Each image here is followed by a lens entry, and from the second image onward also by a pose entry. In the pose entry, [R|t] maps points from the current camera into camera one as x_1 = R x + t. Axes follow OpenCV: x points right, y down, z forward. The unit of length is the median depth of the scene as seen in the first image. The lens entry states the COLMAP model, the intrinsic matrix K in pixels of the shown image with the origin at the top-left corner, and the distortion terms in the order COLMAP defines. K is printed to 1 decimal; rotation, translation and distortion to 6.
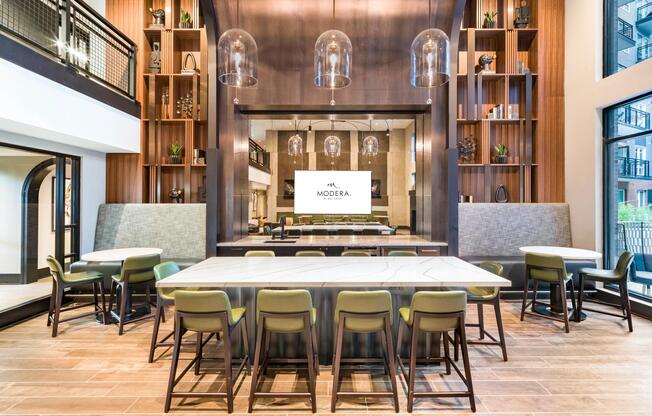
lens RADIAL K [[299.8, 0, 336.5], [0, 299.8, 200.5], [0, 0, 1]] dist [-0.000229, -0.000118]
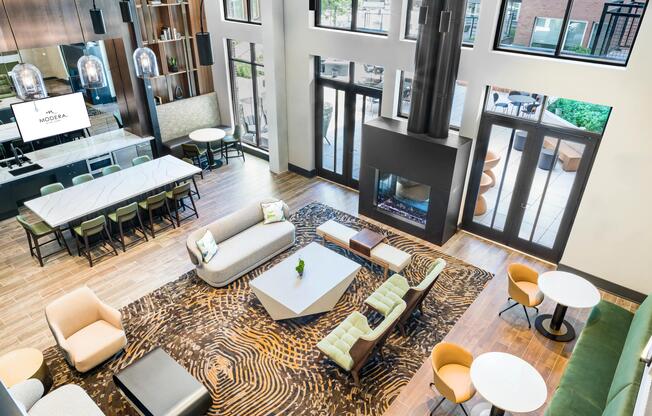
lens RADIAL K [[437.4, 0, 327.2], [0, 437.4, 208.4], [0, 0, 1]] dist [0.004820, 0.000108]
pose [[0.639608, -0.375063, 0.670991, -0.636931], [-0.016836, 0.865845, 0.500029, -0.619247], [-0.768517, -0.331119, 0.547487, -0.922125]]
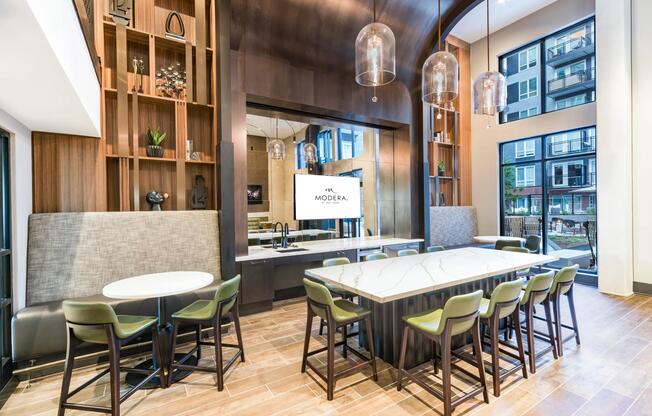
lens RADIAL K [[299.8, 0, 322.4], [0, 299.8, 204.8], [0, 0, 1]] dist [-0.000229, -0.000118]
pose [[0.848380, -0.006942, 0.529342, -0.593383], [0.002738, 0.999958, 0.008726, -0.010271], [-0.529380, -0.005954, 0.848364, 0.162065]]
